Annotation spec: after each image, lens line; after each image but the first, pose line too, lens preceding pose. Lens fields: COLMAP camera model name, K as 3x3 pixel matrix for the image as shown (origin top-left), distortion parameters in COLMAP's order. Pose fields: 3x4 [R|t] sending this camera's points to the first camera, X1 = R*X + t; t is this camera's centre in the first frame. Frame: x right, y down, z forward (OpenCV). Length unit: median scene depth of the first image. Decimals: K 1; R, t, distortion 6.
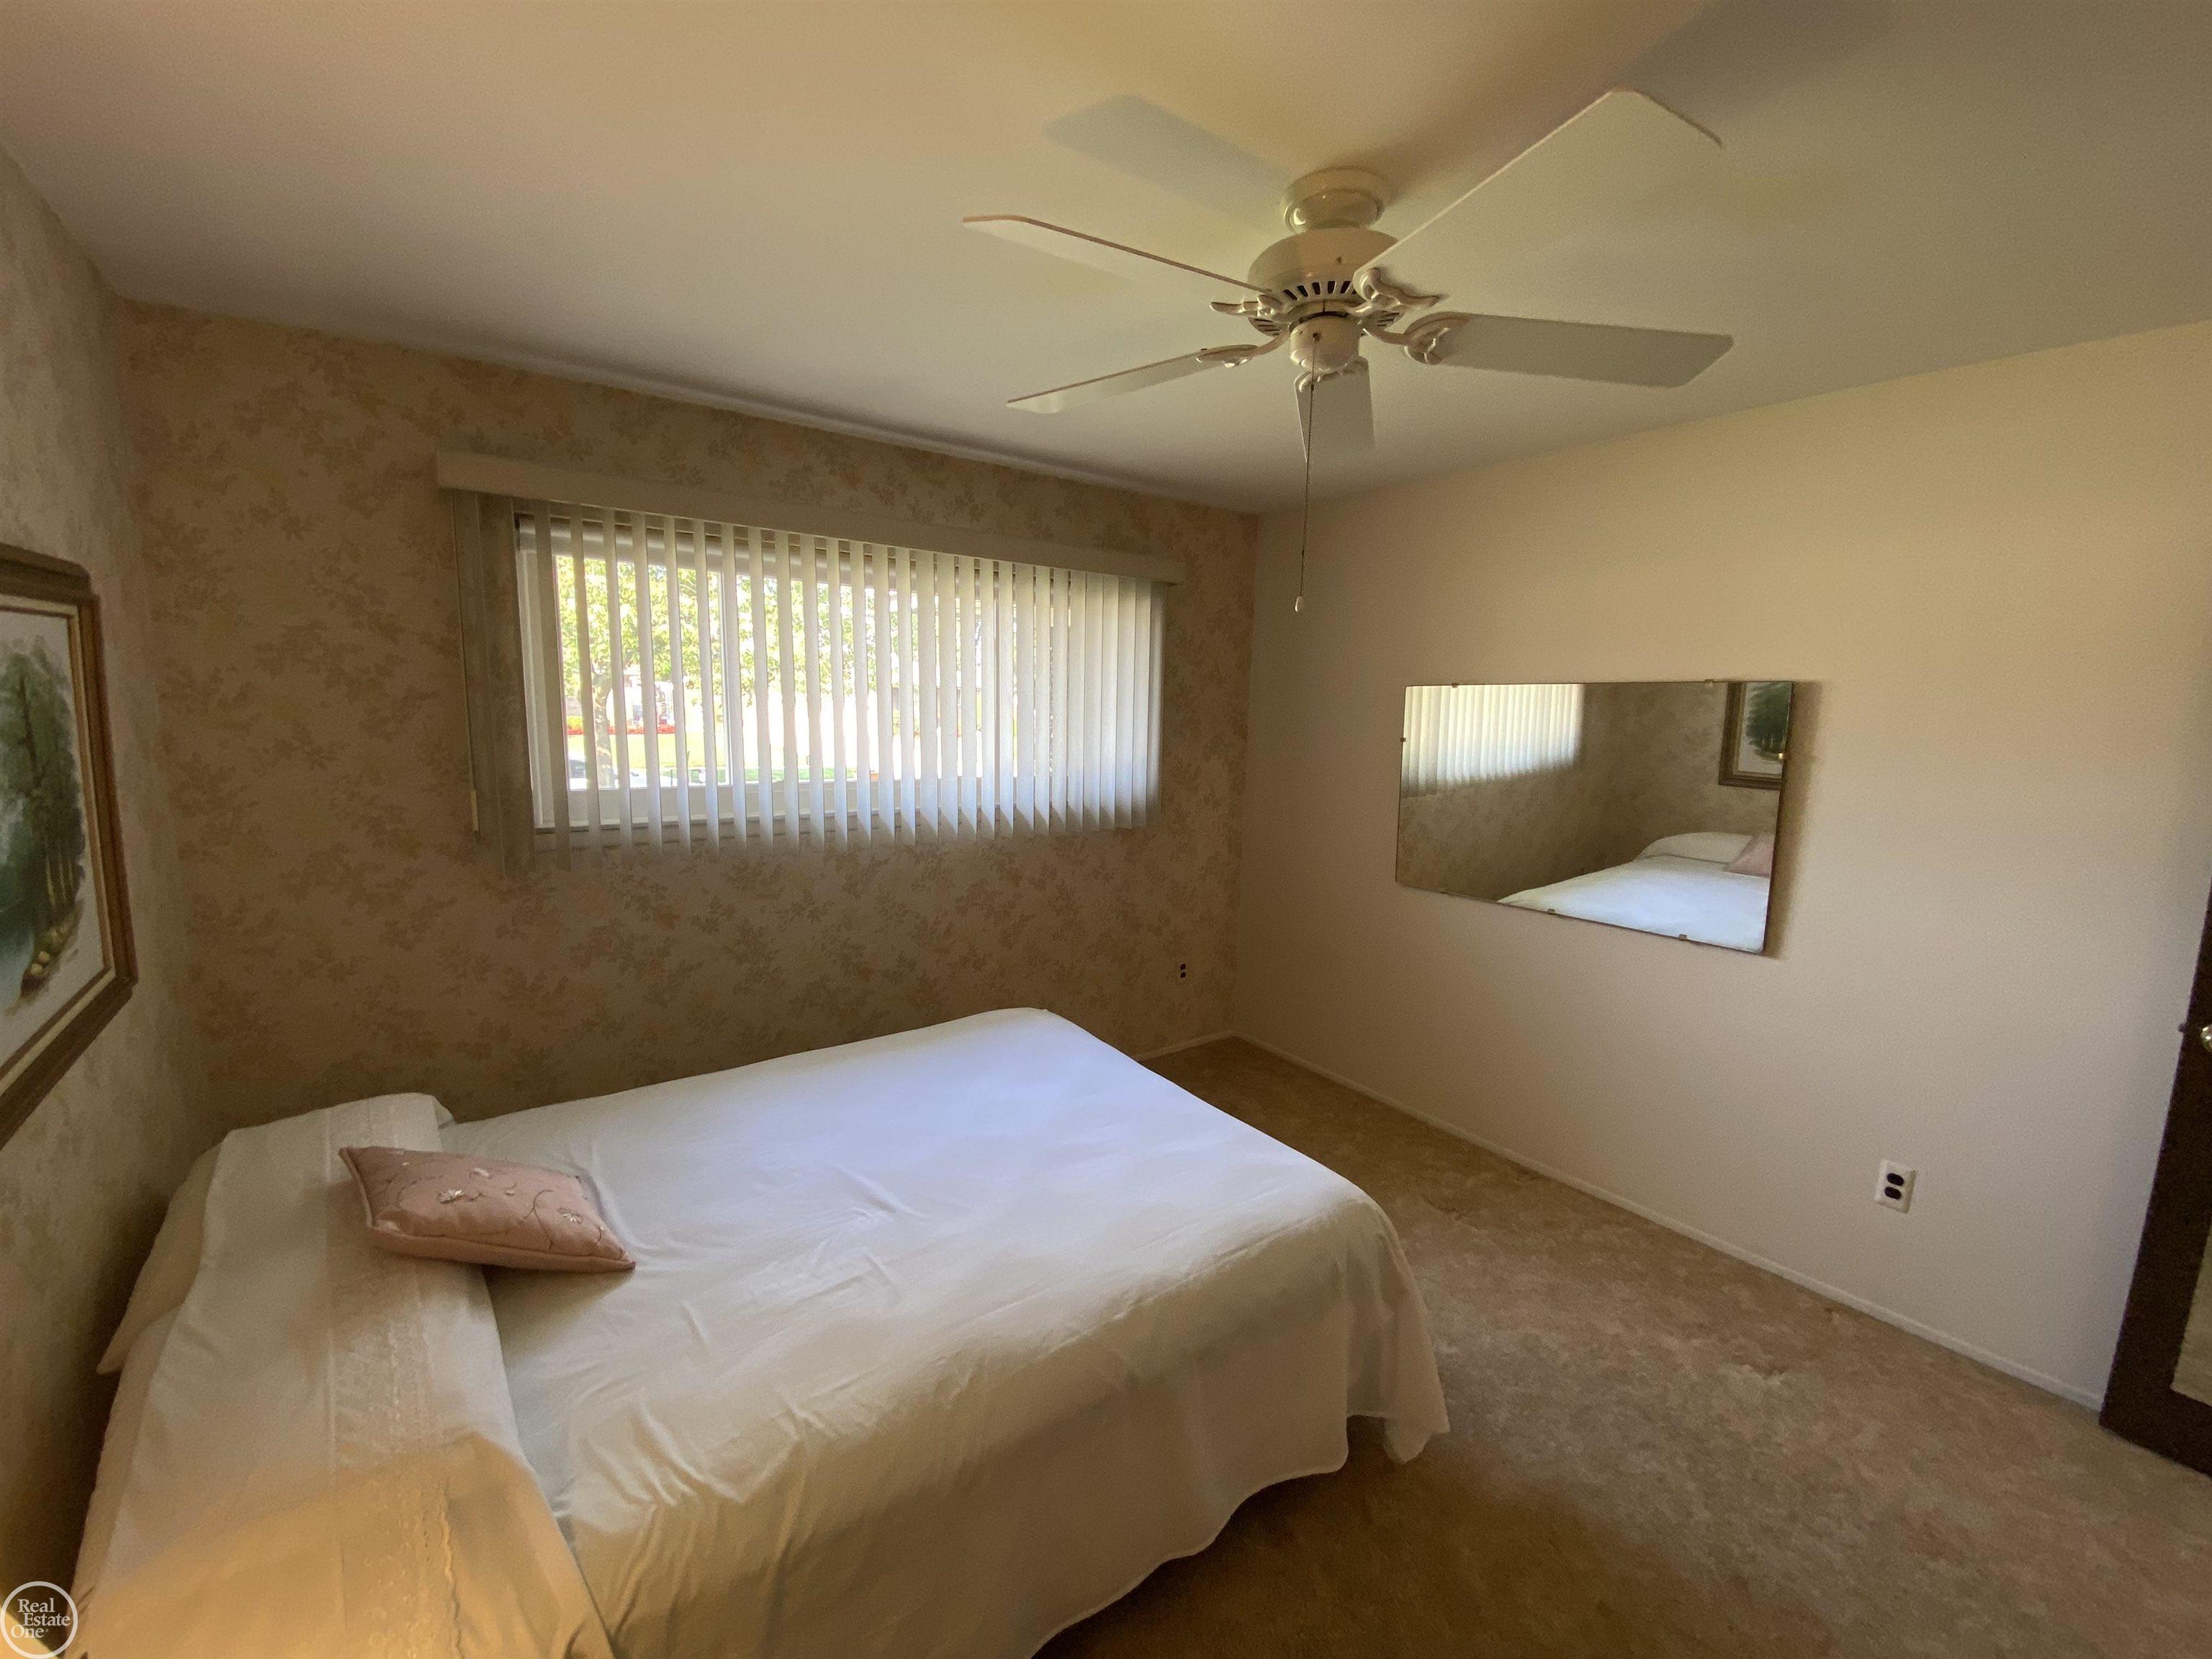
lens RADIAL K [[899.7, 0, 1114.5], [0, 899.7, 832.0], [0, 0, 1]] dist [0.022108, -0.022004]
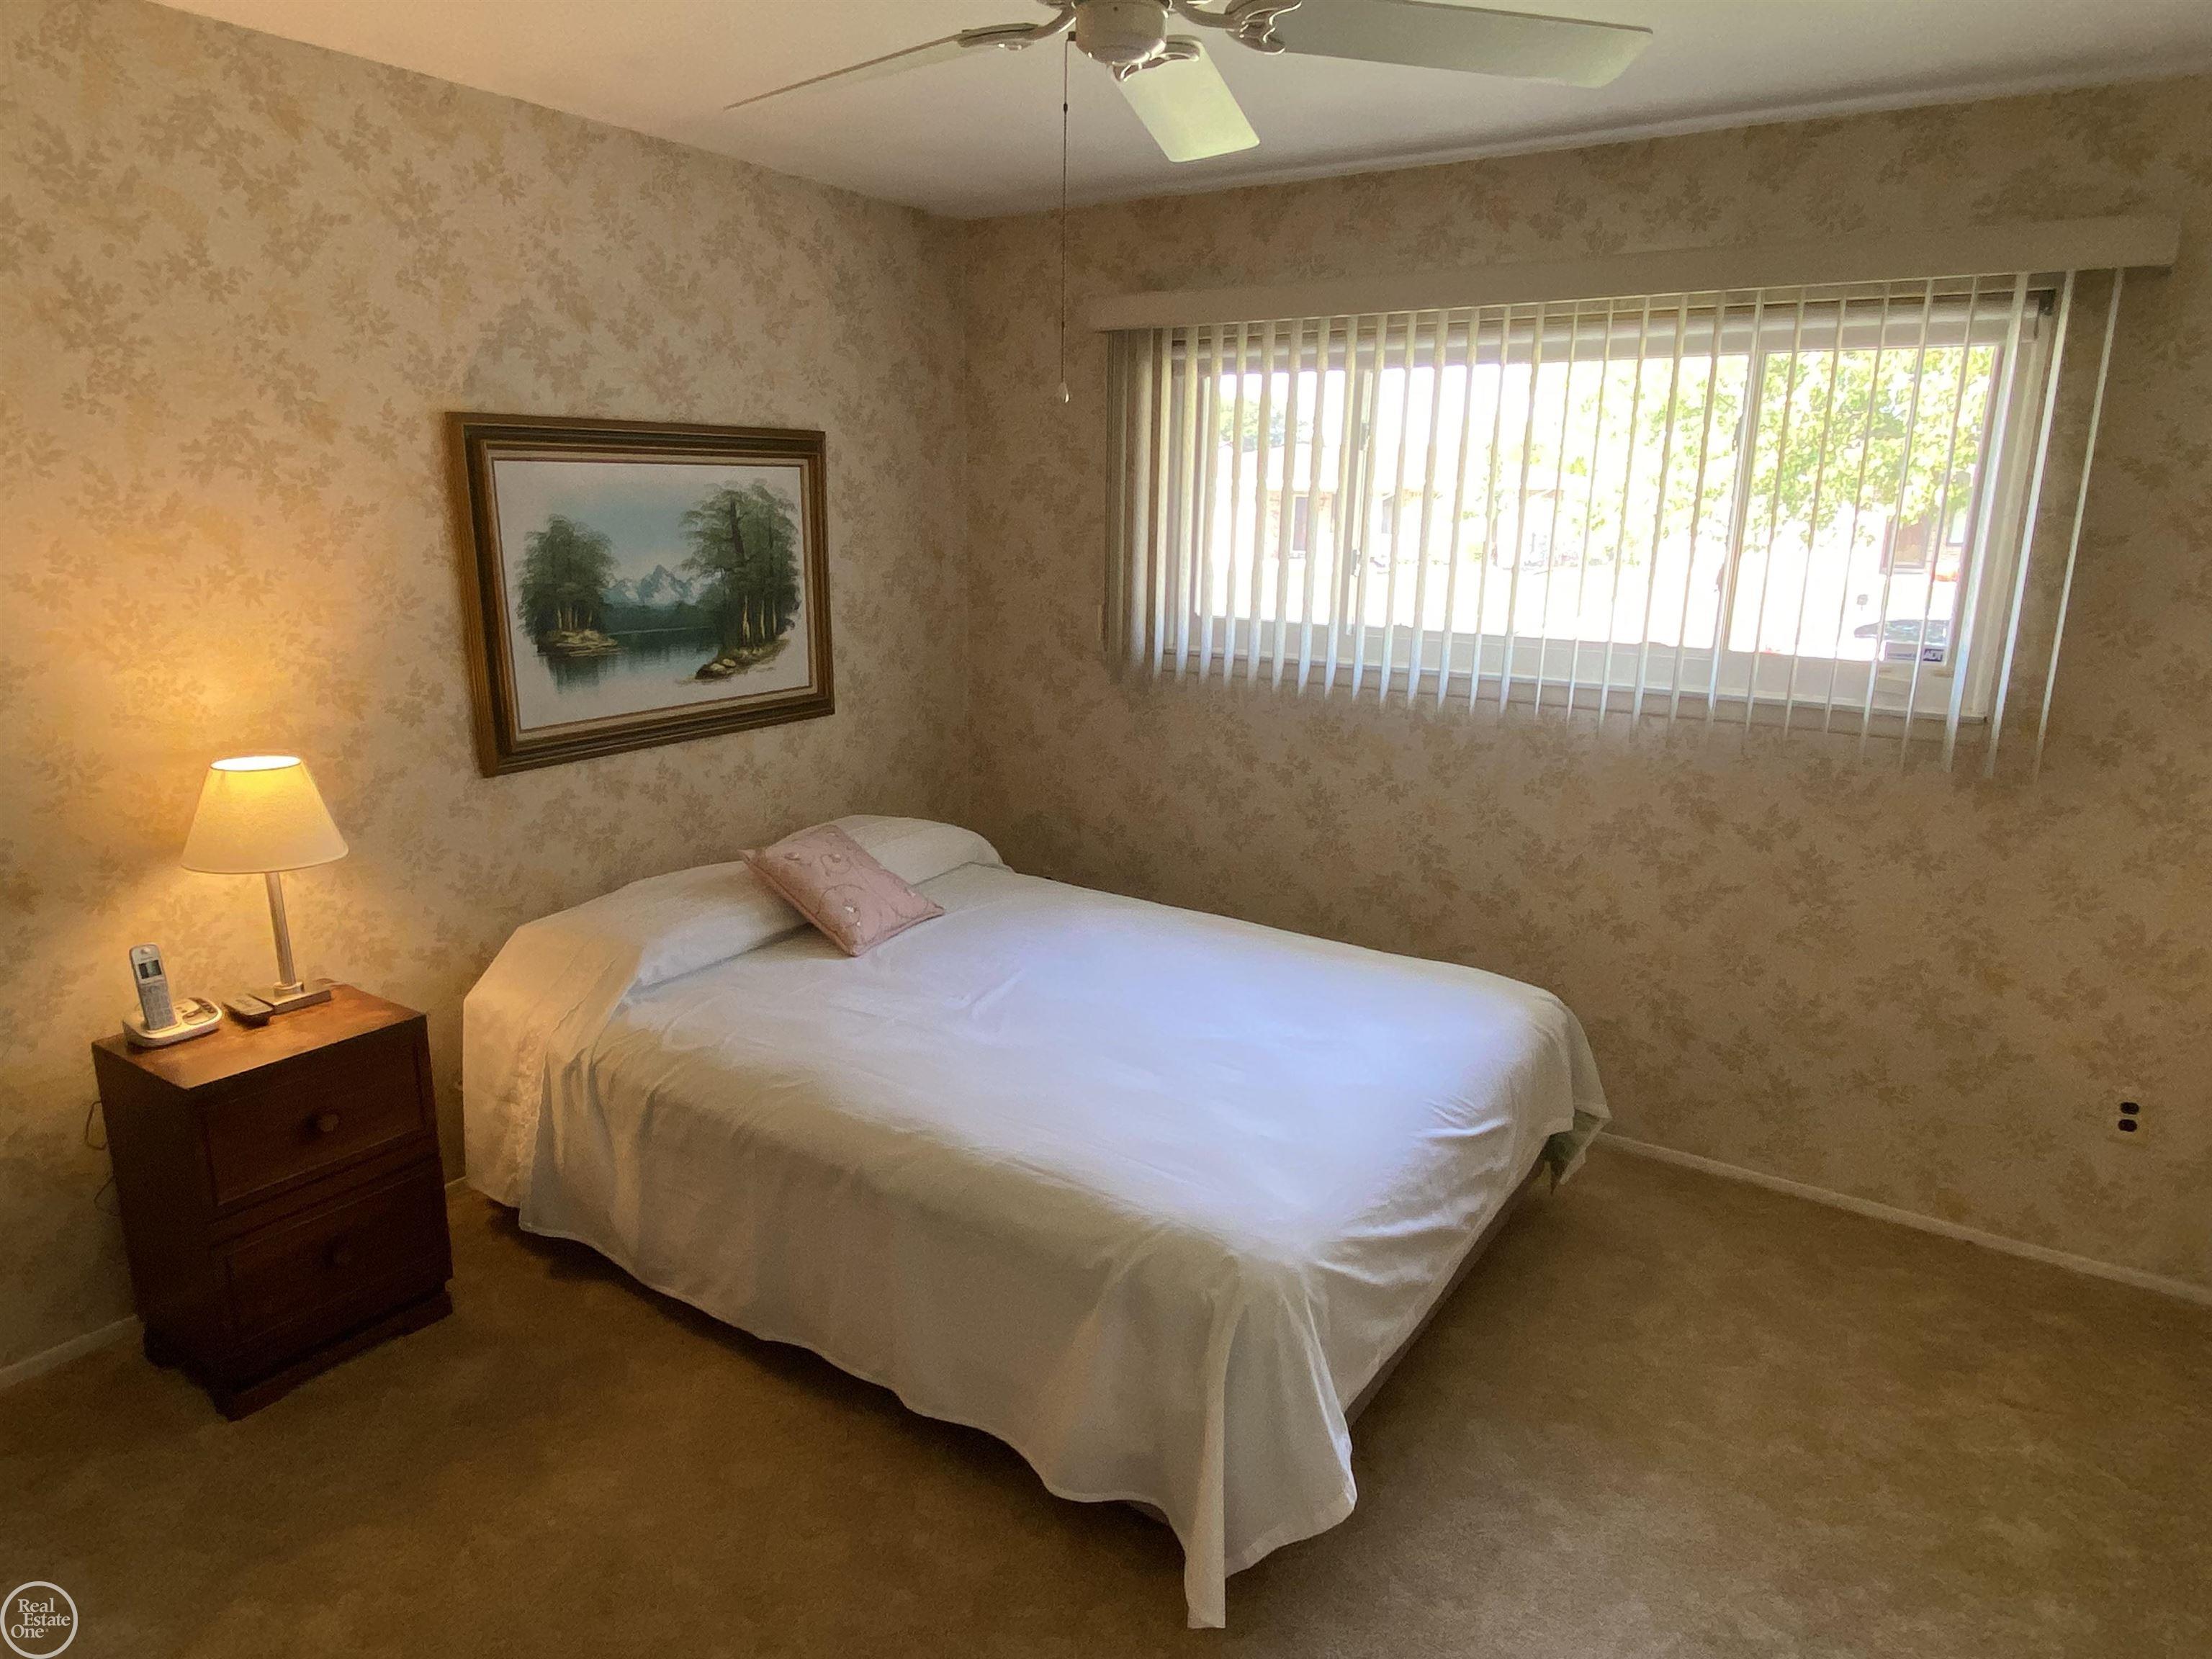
lens RADIAL K [[1402.5, 0, 1106.0], [0, 1402.5, 829.5], [0, 0, 1]] dist [0.105567, -0.096818]
pose [[0.324916, 0.204457, -0.923378, 0.864823], [-0.144663, 0.975607, 0.165118, -0.055433], [0.934613, 0.079929, 0.346568, 0.368740]]
